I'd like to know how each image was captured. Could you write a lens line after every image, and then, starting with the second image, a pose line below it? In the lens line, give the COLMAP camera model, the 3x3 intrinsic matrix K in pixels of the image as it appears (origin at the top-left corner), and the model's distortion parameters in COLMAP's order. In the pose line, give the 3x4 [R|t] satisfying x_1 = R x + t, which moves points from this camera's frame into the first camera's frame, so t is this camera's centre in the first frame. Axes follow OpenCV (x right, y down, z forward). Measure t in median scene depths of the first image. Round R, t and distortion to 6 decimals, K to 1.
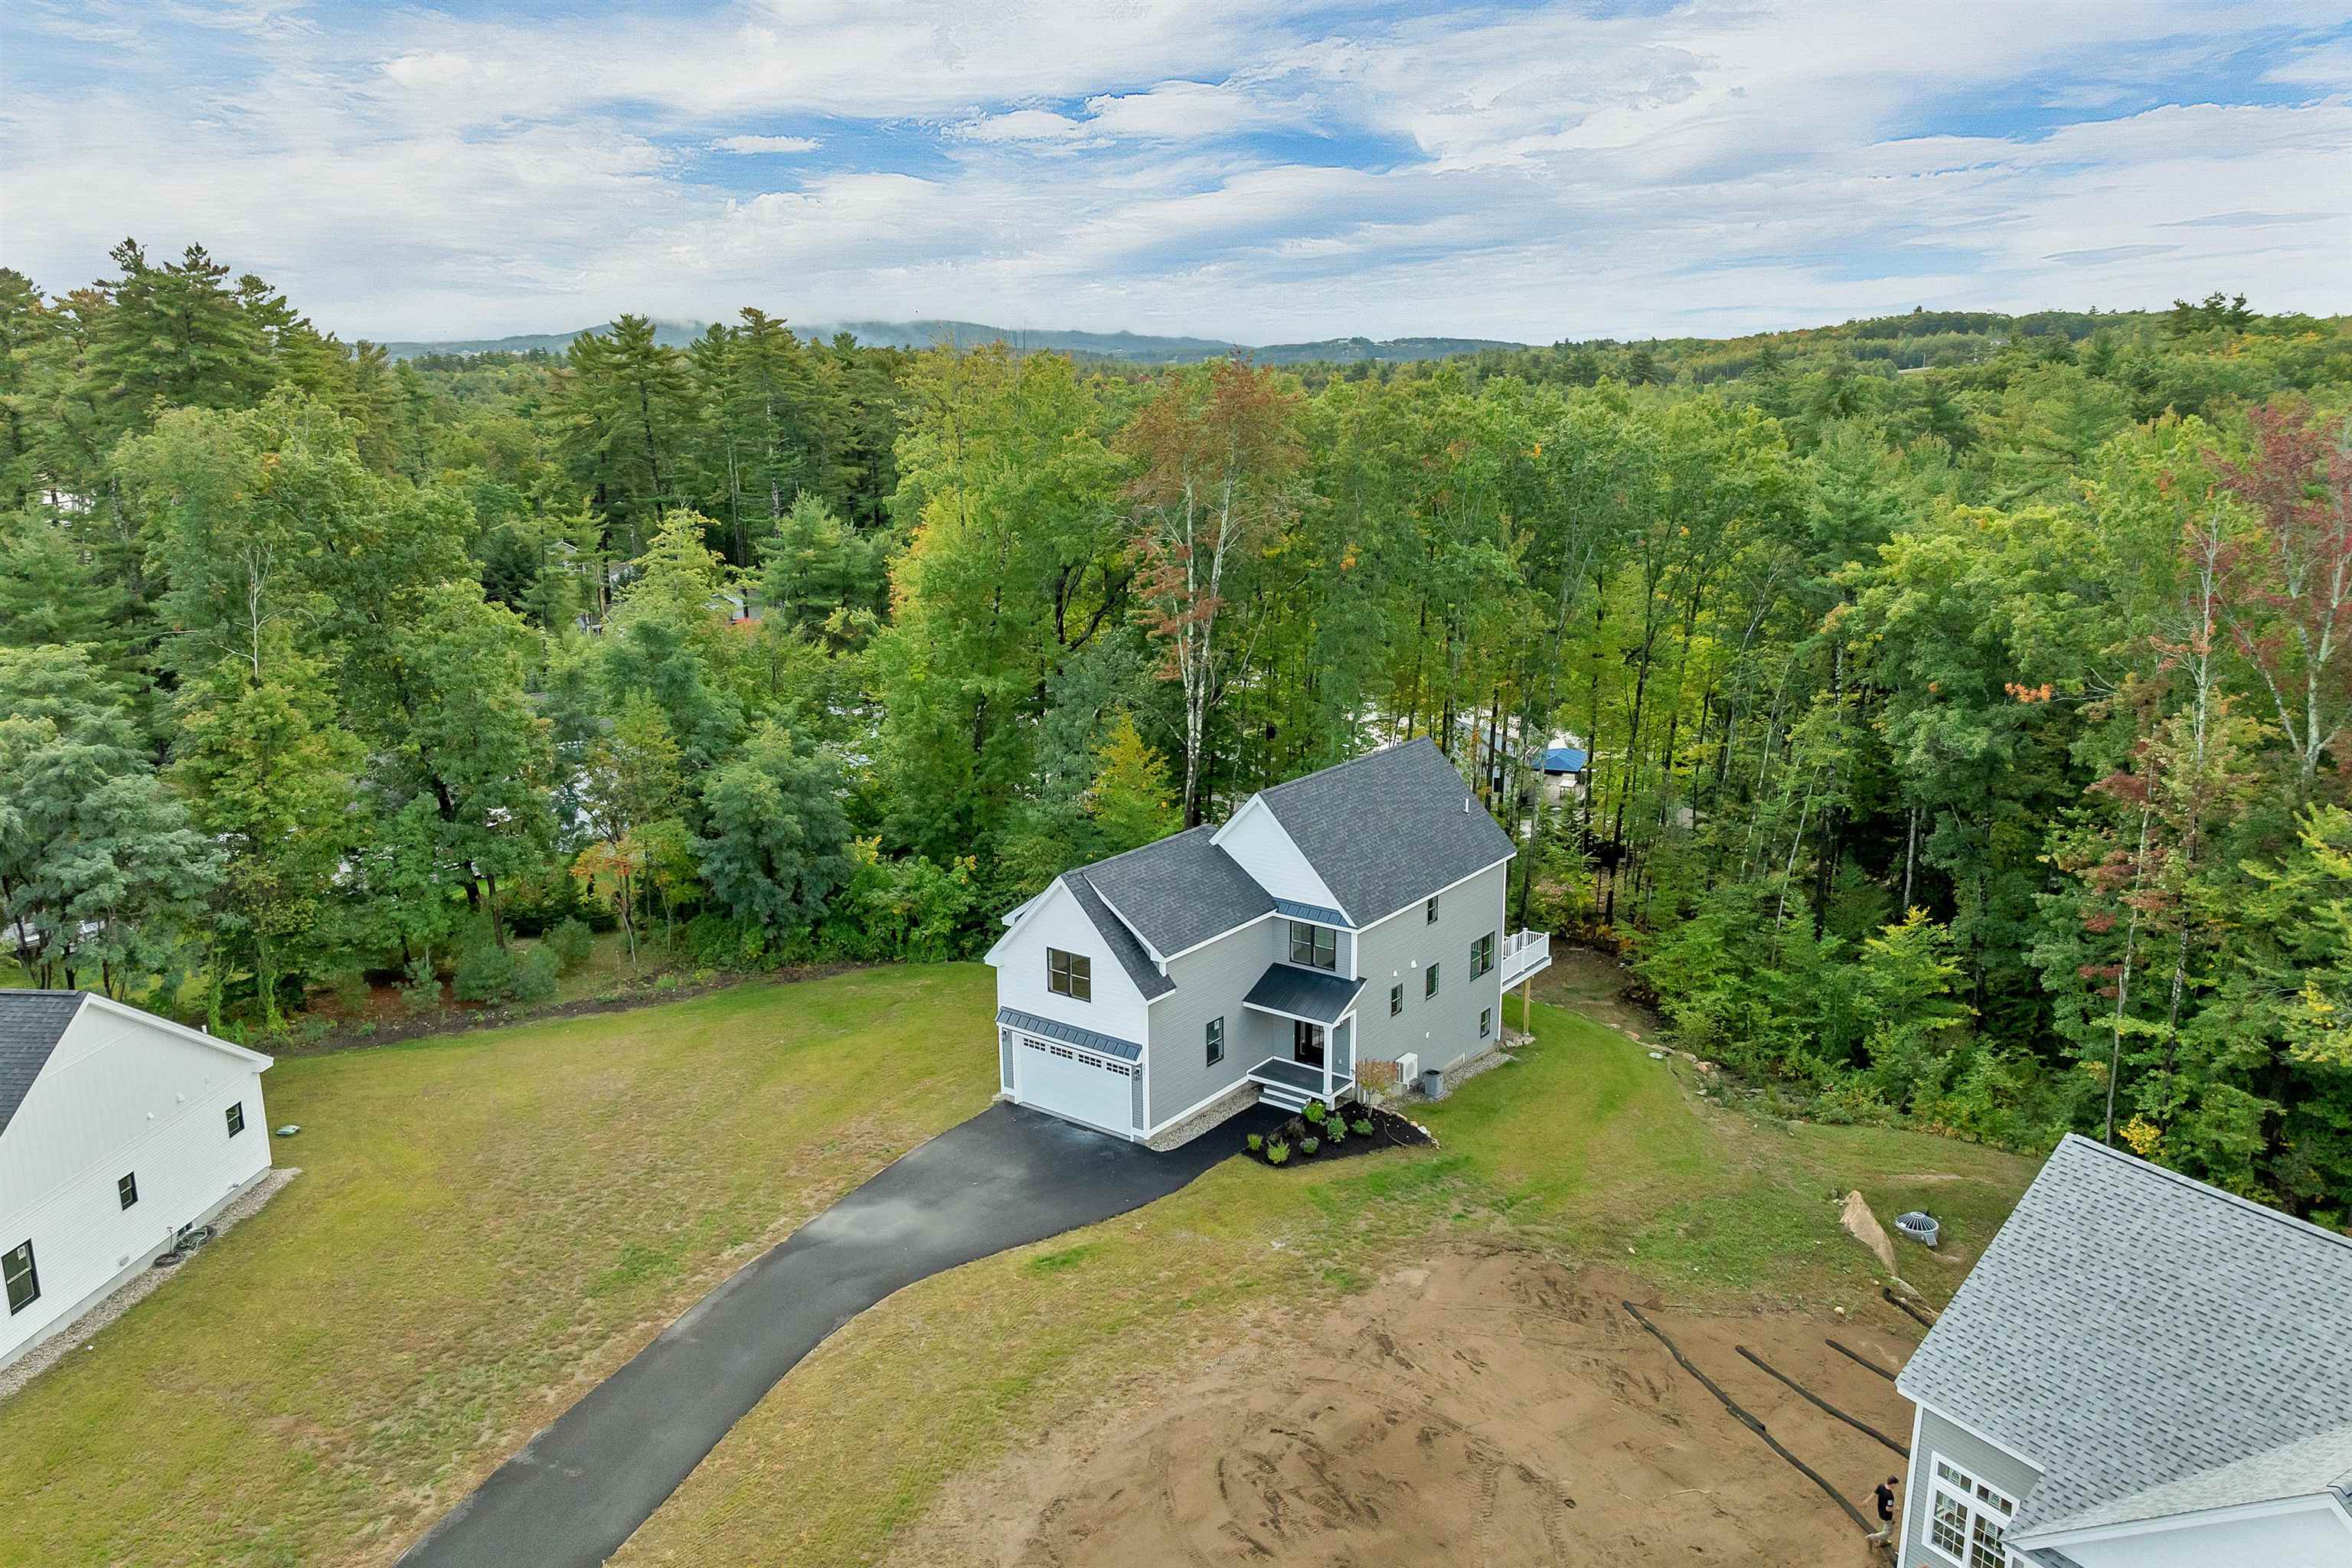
lens RADIAL K [[1717.9, 0, 1182.0], [0, 1717.9, 825.6], [0, 0, 1]] dist [-0.030758, -0.001660]
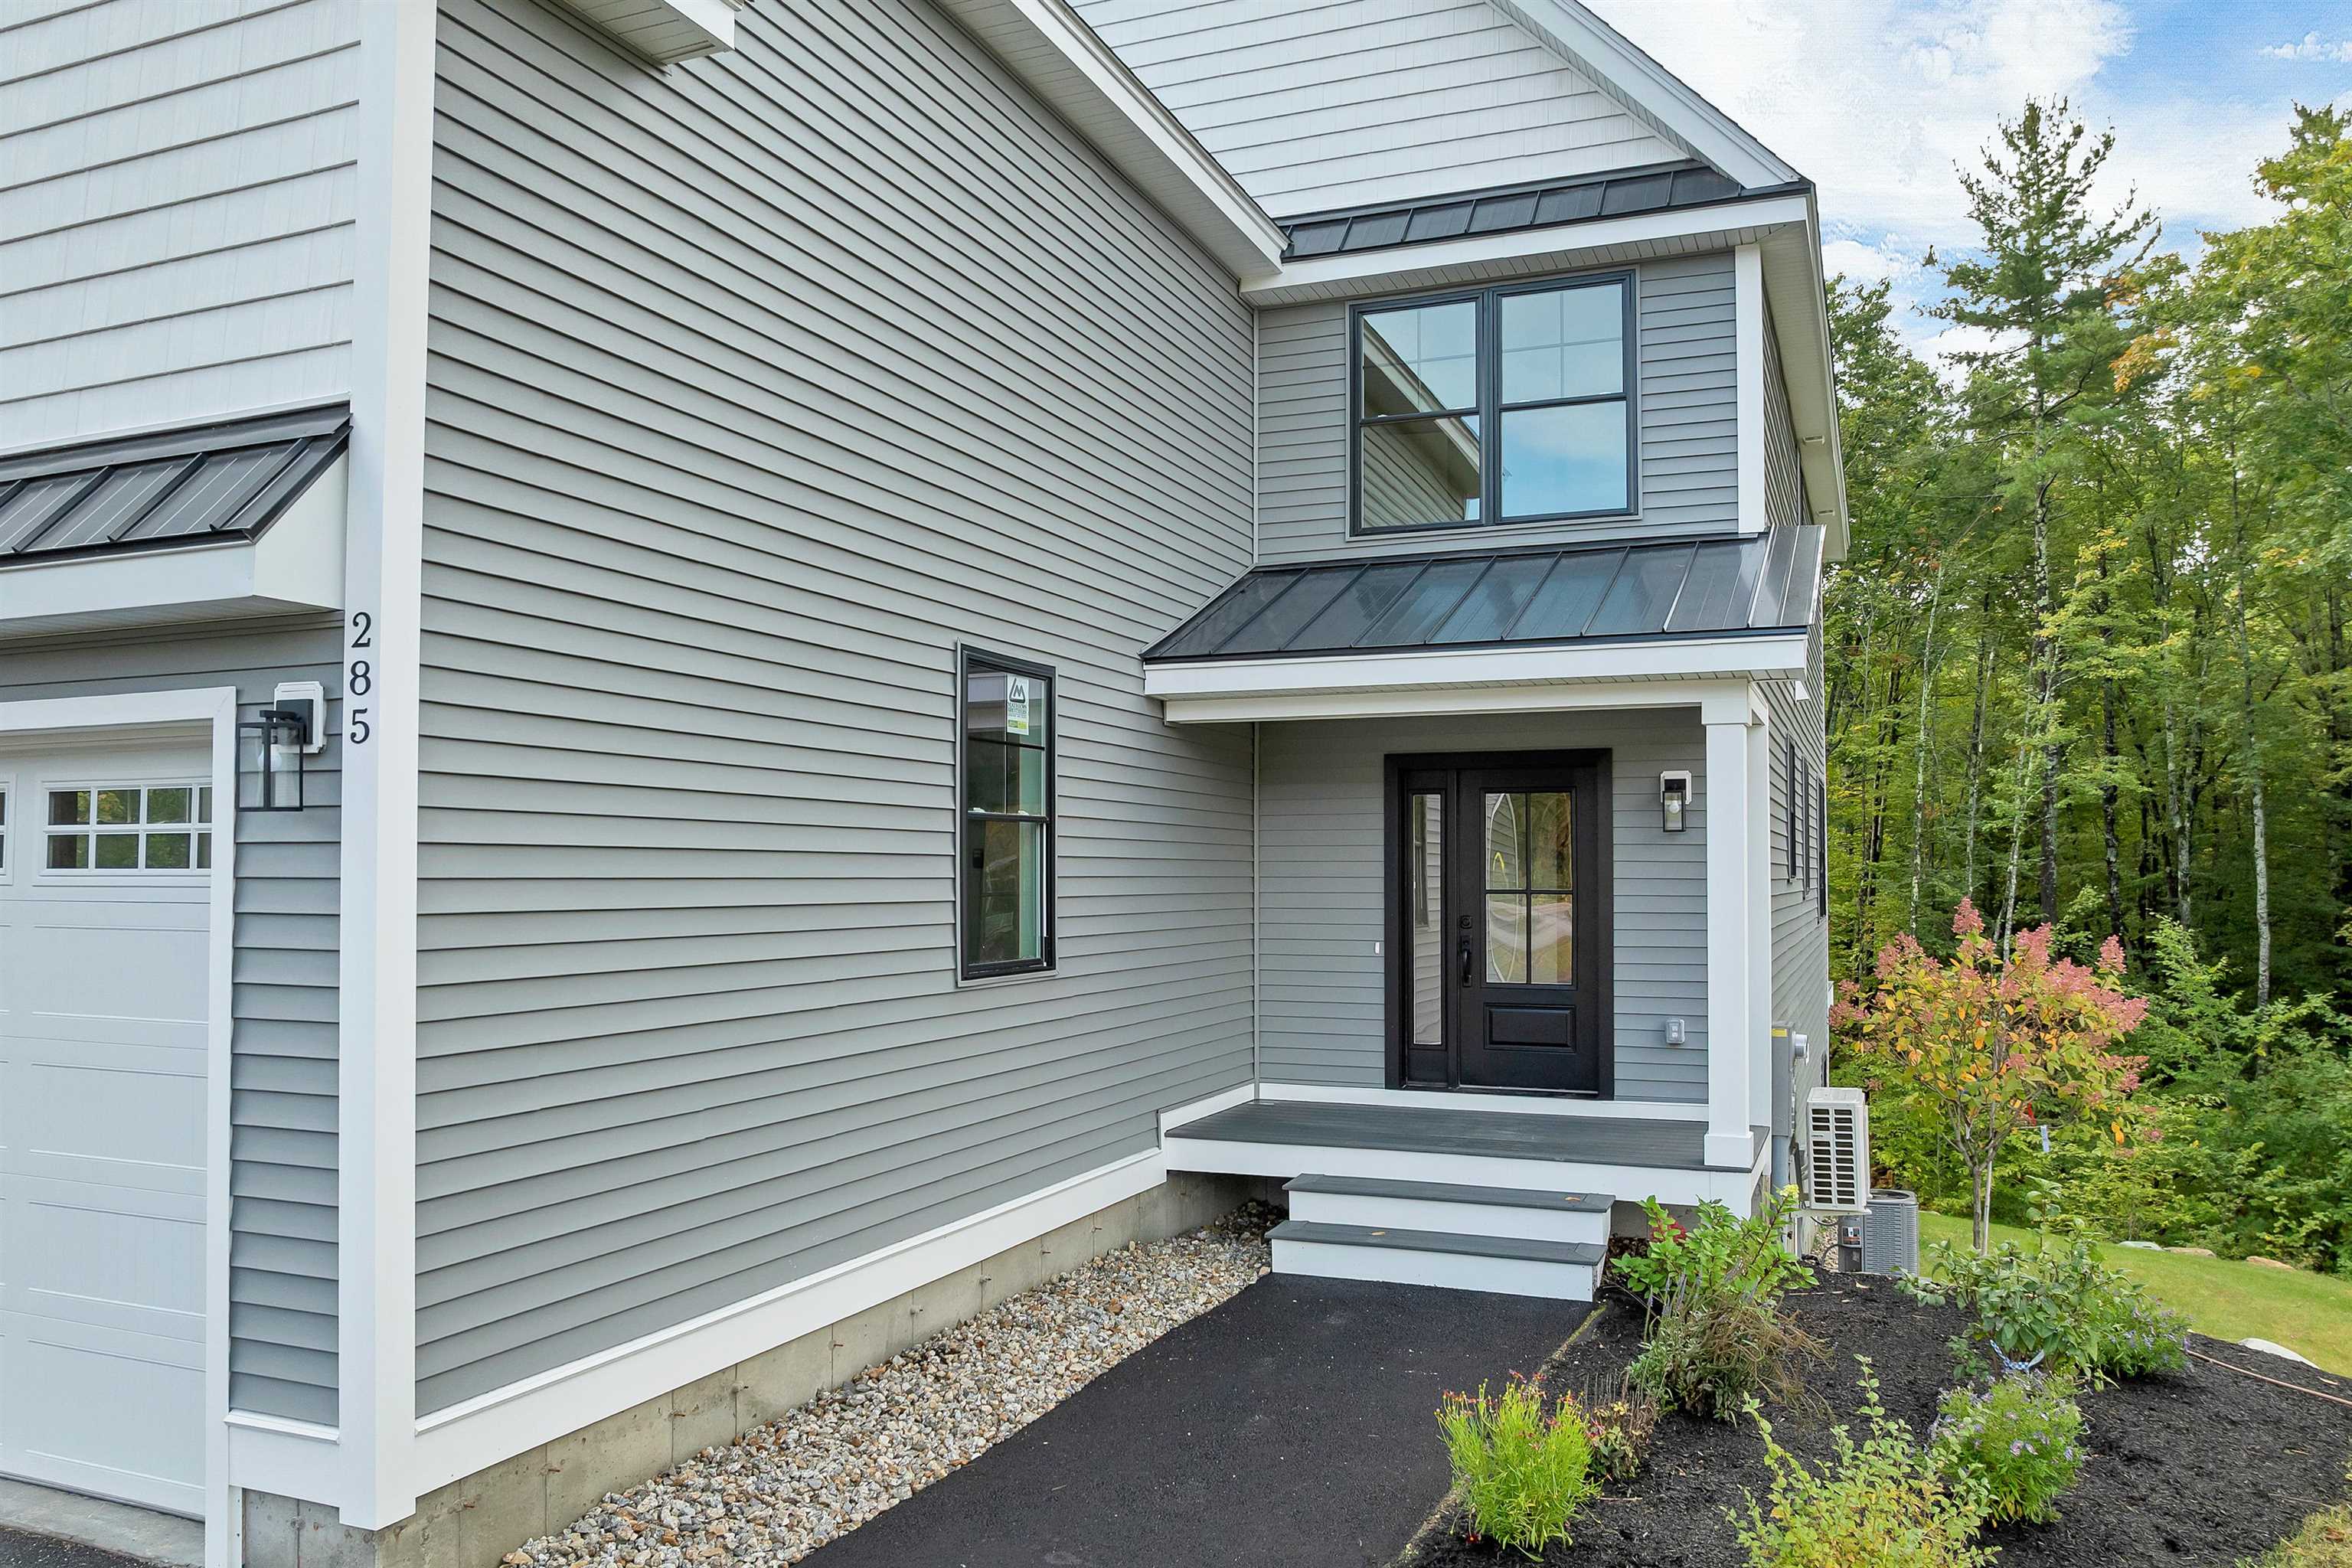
lens RADIAL K [[1717.9, 0, 1182.0], [0, 1717.9, 825.6], [0, 0, 1]] dist [-0.030758, -0.001660]
pose [[0.969179, 0.014693, 0.245920, -0.002181], [0.054905, 0.960231, -0.273754, 0.167398], [-0.240163, 0.278819, 0.929829, 0.864013]]
